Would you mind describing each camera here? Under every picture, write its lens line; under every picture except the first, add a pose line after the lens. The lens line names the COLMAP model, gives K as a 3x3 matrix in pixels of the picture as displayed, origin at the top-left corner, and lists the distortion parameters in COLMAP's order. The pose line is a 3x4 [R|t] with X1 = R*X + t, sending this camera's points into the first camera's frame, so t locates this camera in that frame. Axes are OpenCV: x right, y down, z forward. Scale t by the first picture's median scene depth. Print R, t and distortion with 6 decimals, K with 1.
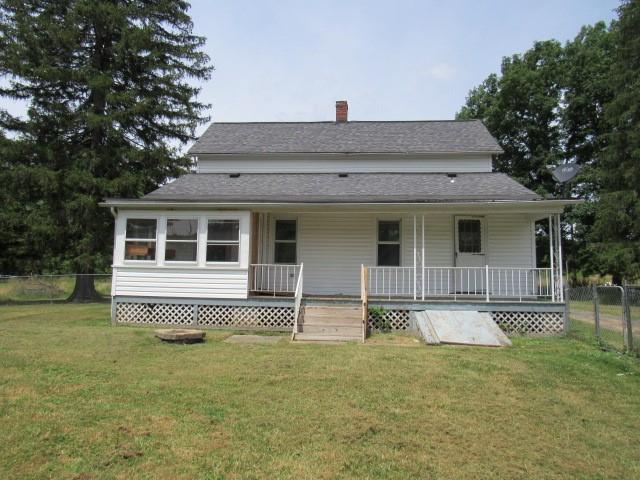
lens RADIAL K [[453.4, 0, 320.0], [0, 453.4, 240.0], [0, 0, 1]] dist [-0.027073, 0.001664]
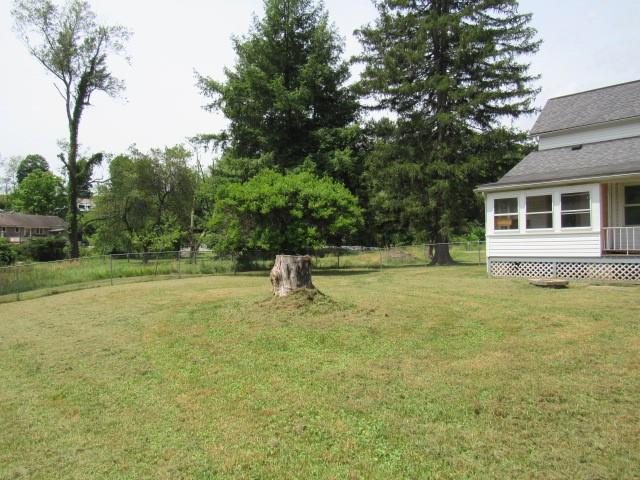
lens RADIAL K [[476.9, 0, 320.0], [0, 476.9, 240.0], [0, 0, 1]] dist [-0.001945, 0.000196]
pose [[0.789040, -0.041225, -0.612956, 0.027449], [0.085023, 0.995472, 0.042497, -0.030544], [0.608429, -0.085647, 0.788973, -0.437046]]
